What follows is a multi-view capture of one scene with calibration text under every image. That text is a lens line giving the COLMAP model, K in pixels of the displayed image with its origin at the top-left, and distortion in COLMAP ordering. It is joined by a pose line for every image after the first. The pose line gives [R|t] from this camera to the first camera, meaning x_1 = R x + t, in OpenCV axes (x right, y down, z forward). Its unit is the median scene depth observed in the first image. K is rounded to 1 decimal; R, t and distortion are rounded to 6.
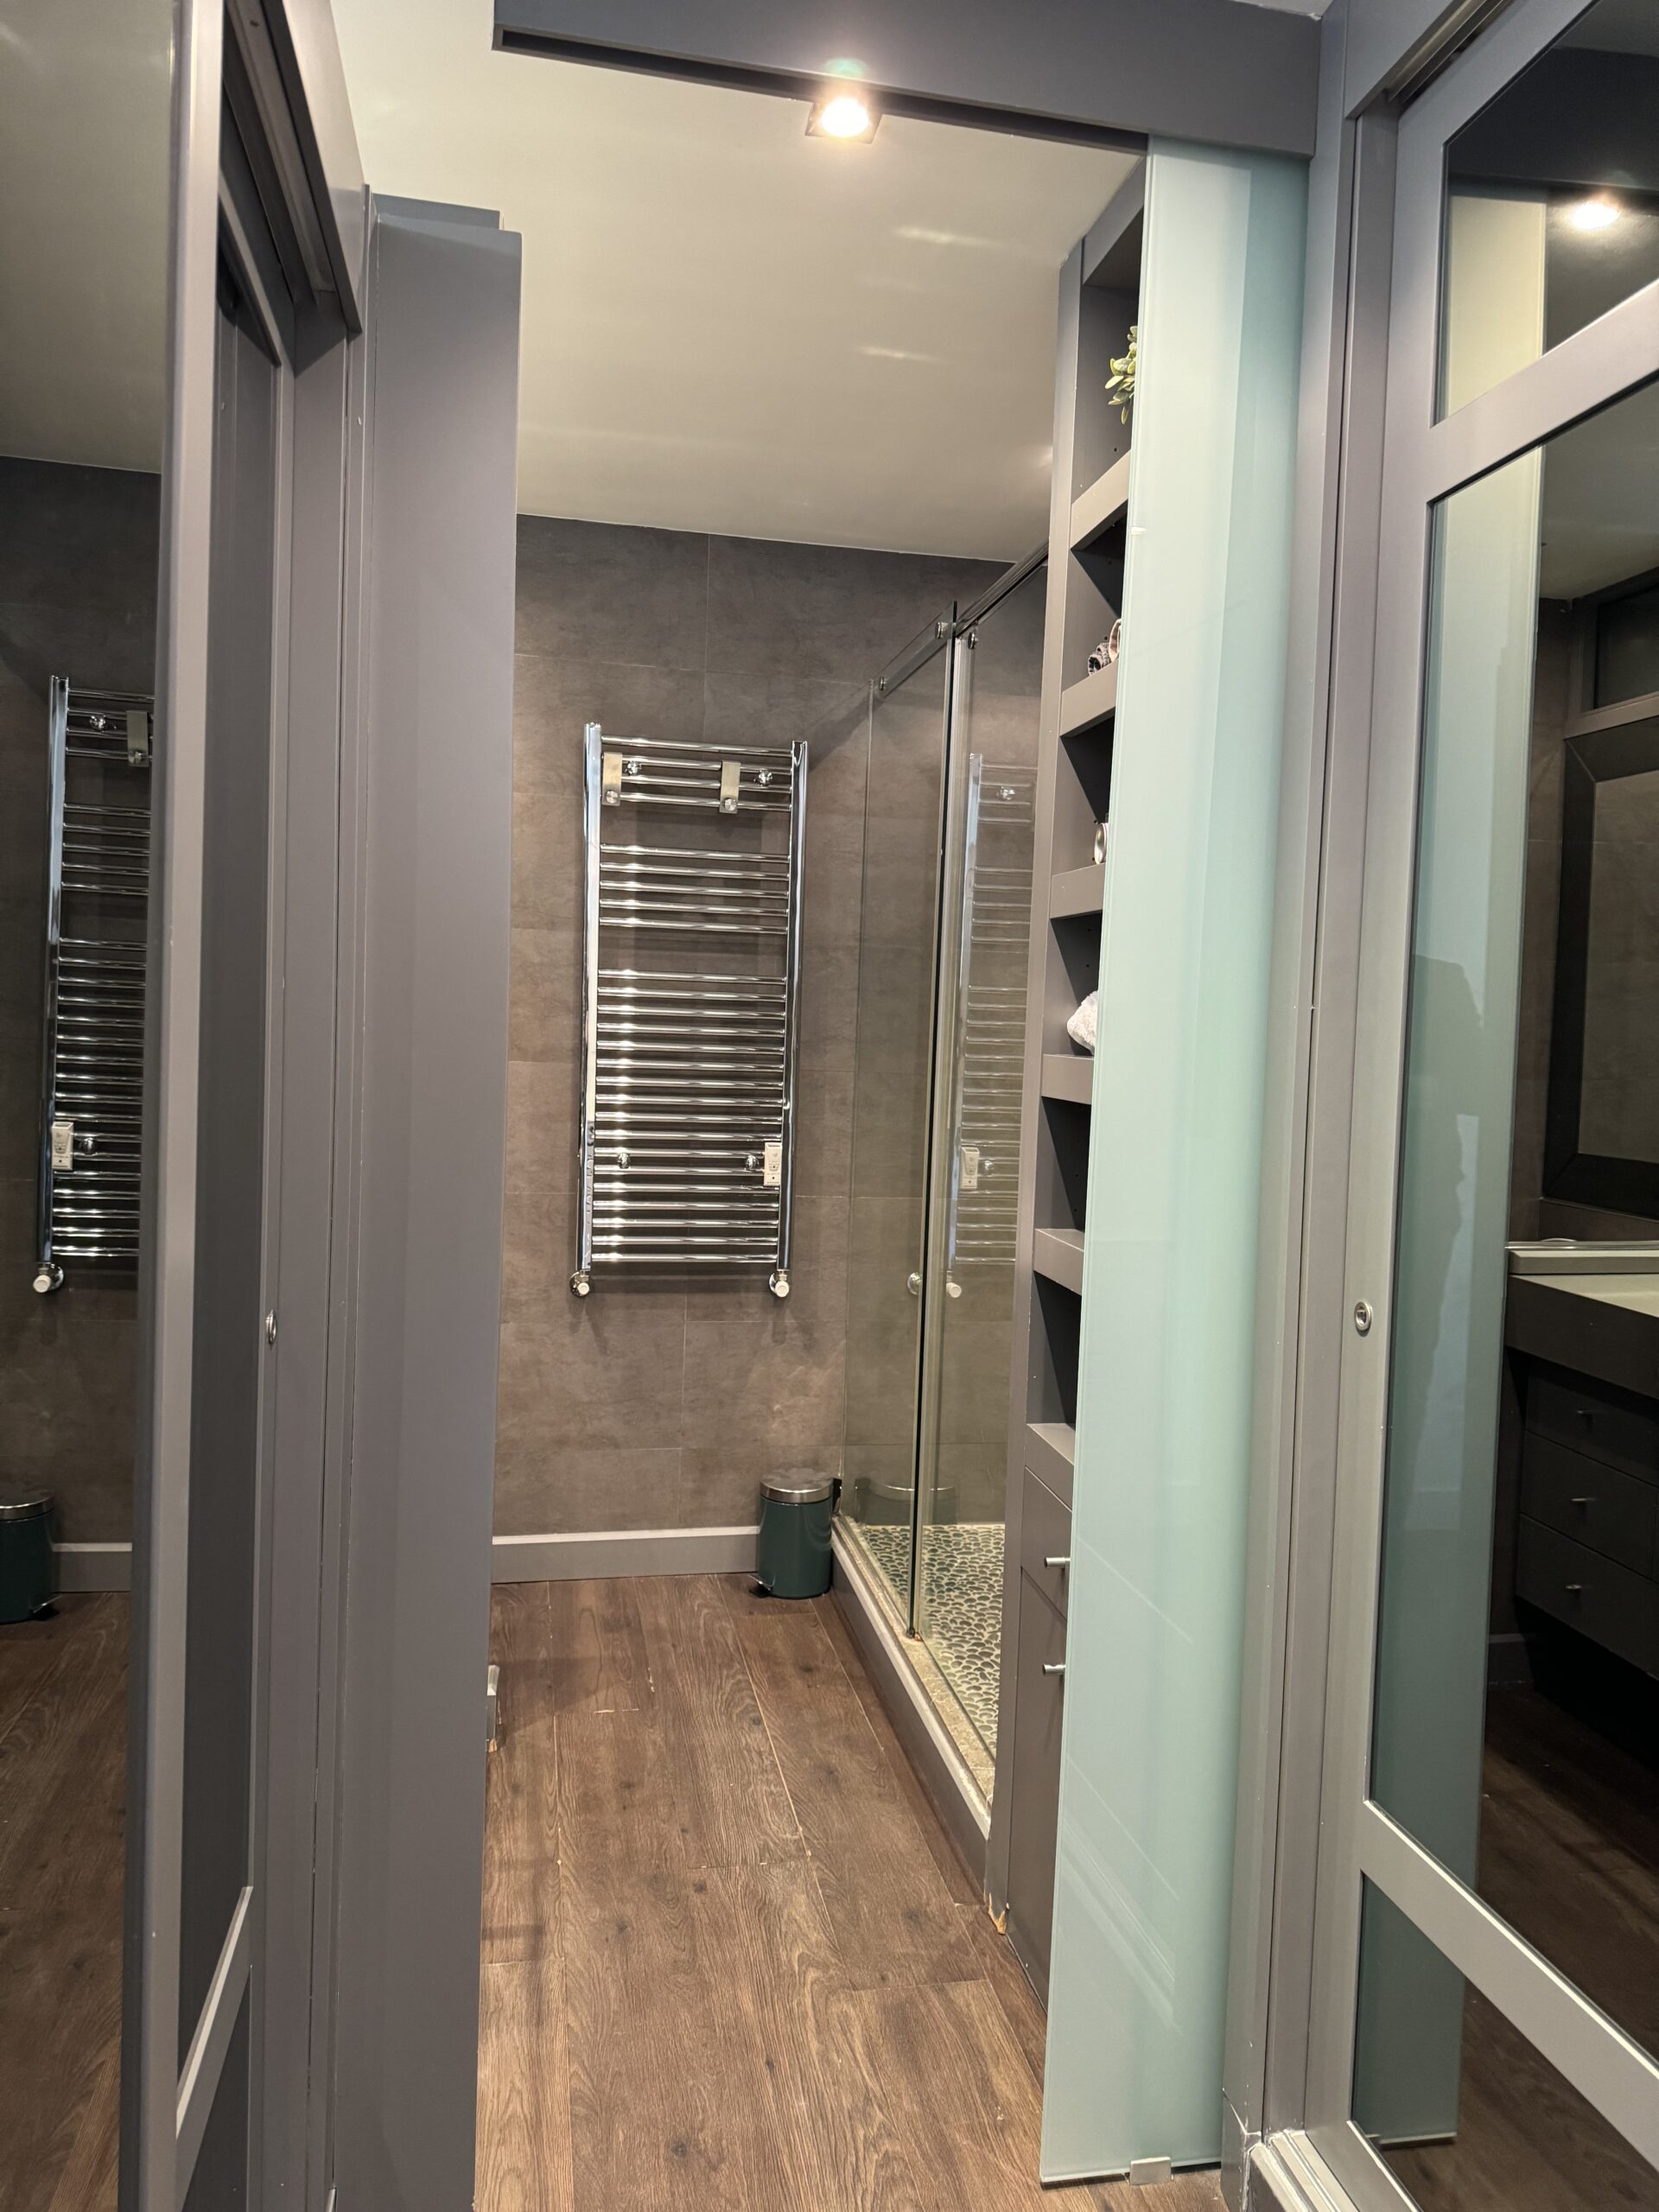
lens RADIAL K [[1575.1, 0, 835.4], [0, 1575.1, 1096.1], [0, 0, 1]] dist [0.022839, -0.028754]
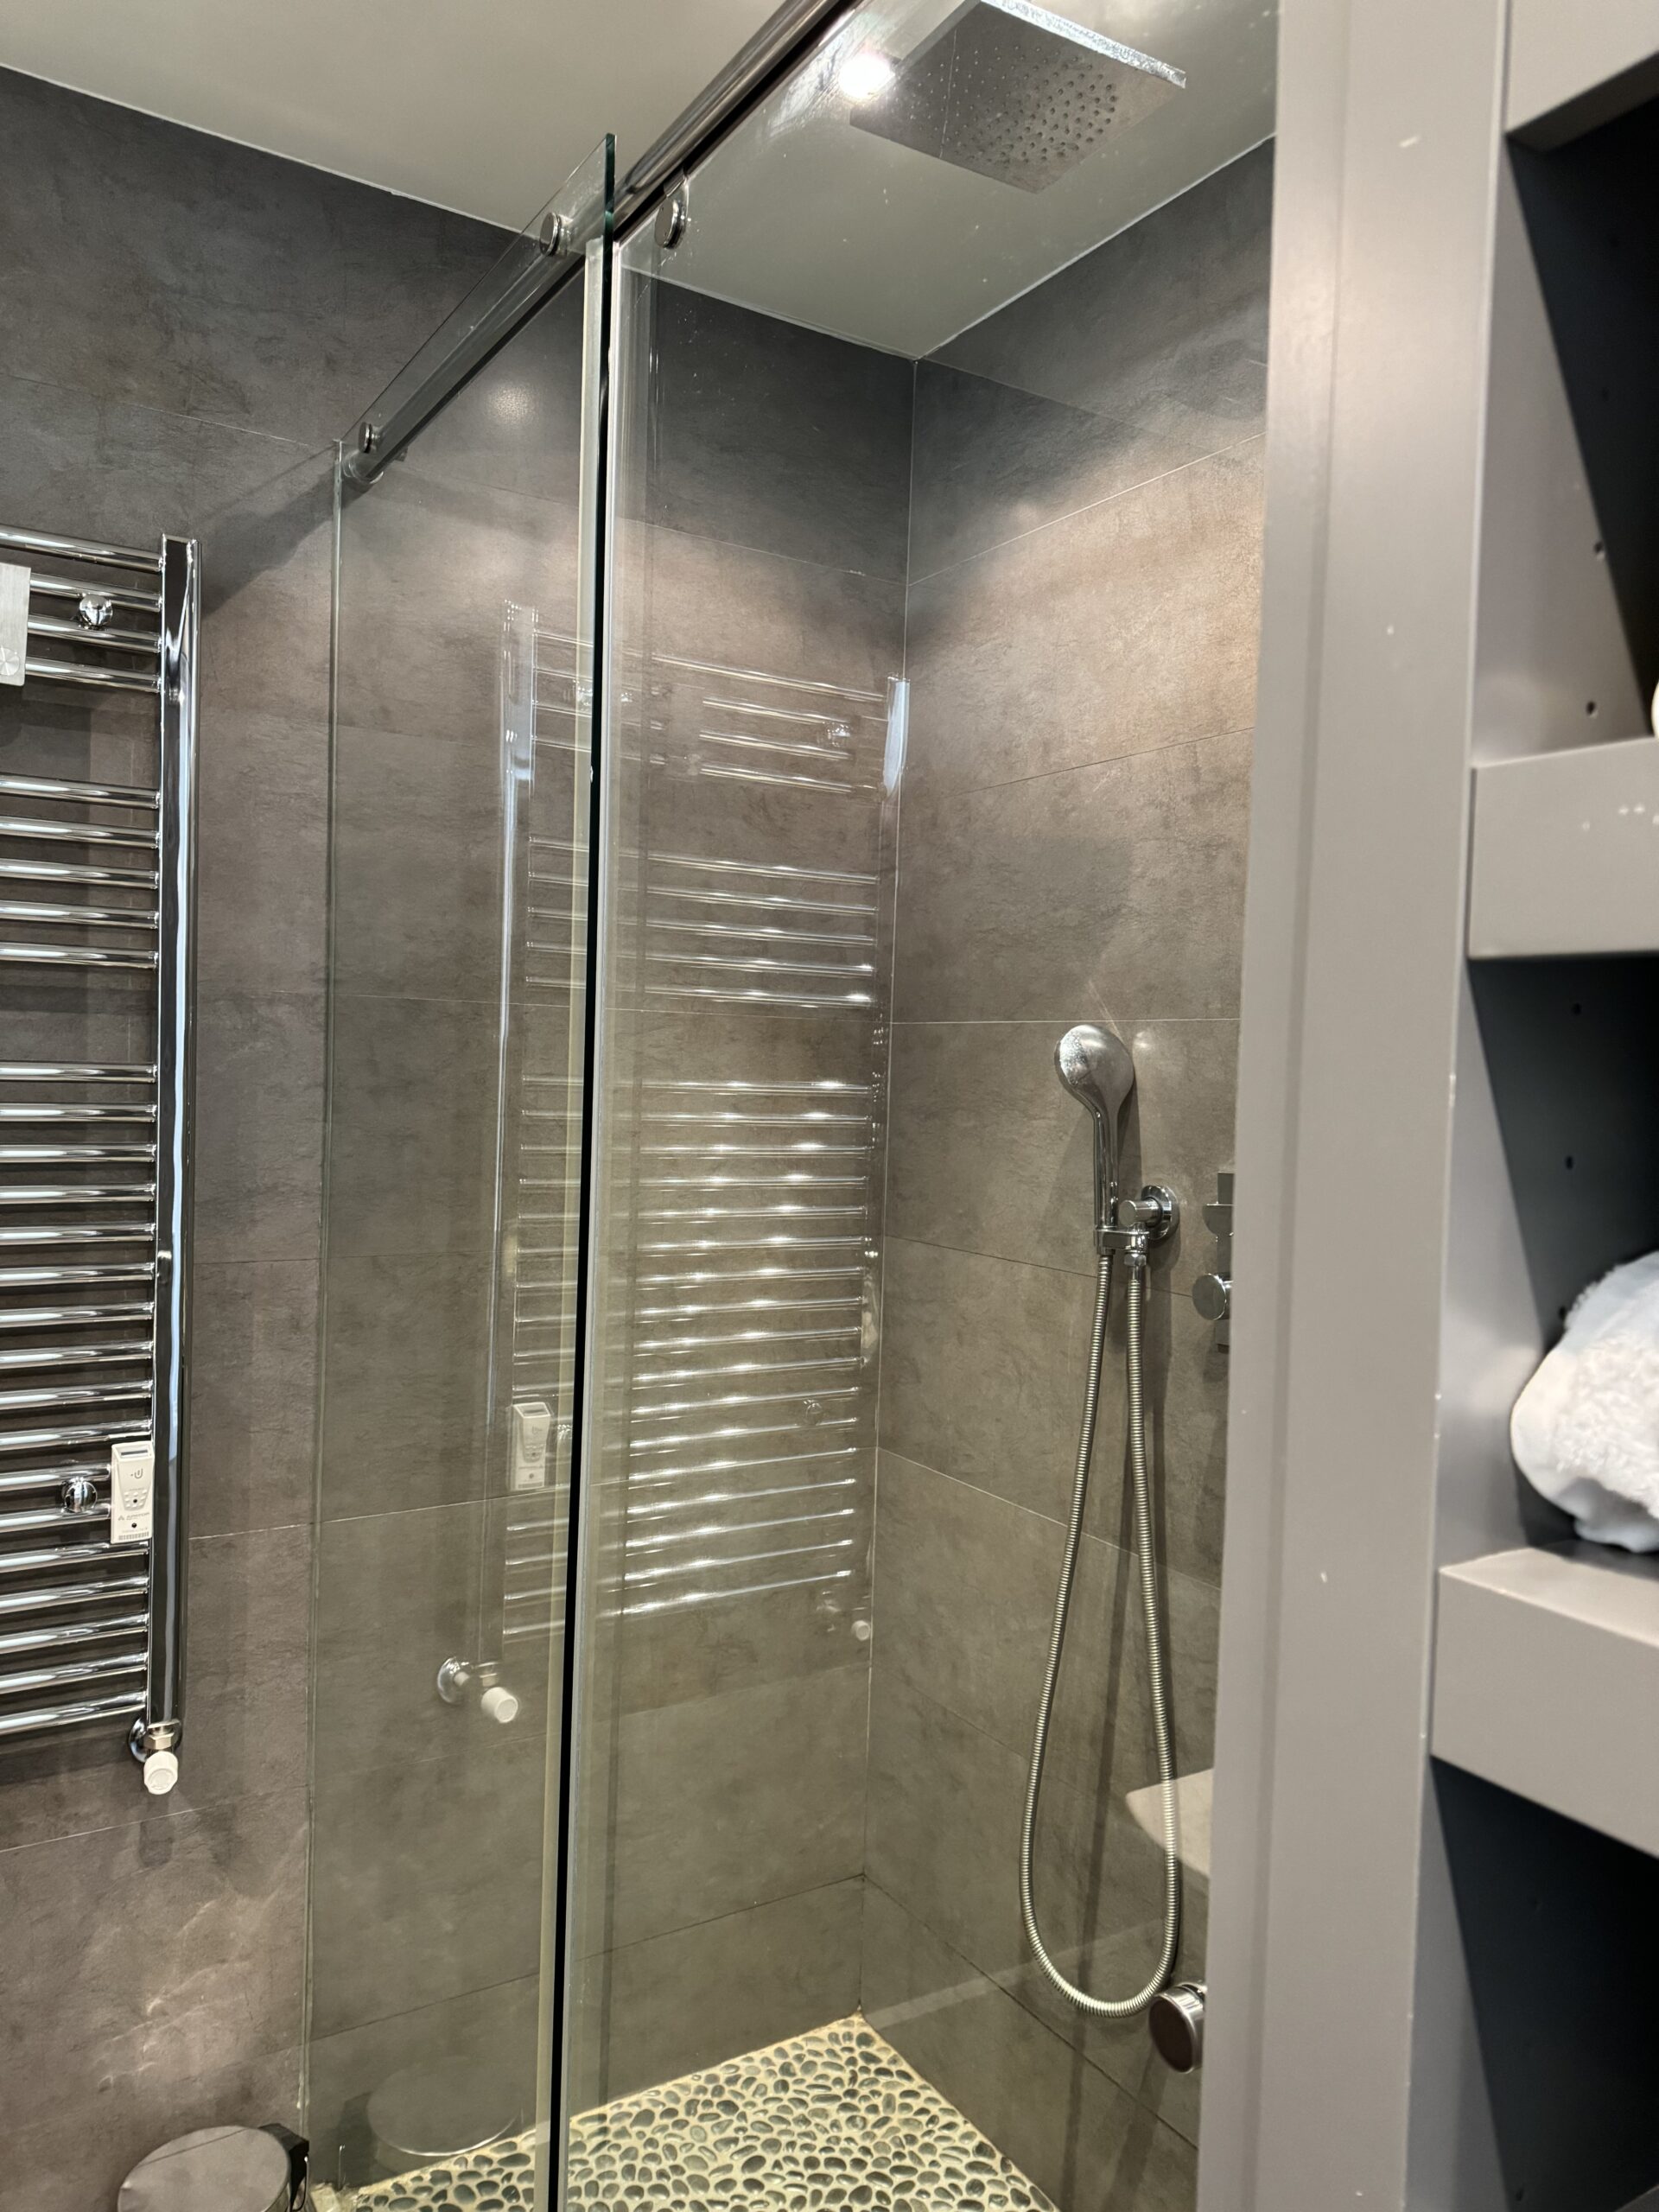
lens RADIAL K [[1575.1, 0, 835.4], [0, 1575.1, 1096.1], [0, 0, 1]] dist [0.022839, -0.028754]
pose [[0.930223, -0.019180, 0.366493, -0.016428], [0.027926, 0.999437, -0.018577, -0.051525], [-0.365930, 0.027515, 0.930236, 0.501601]]
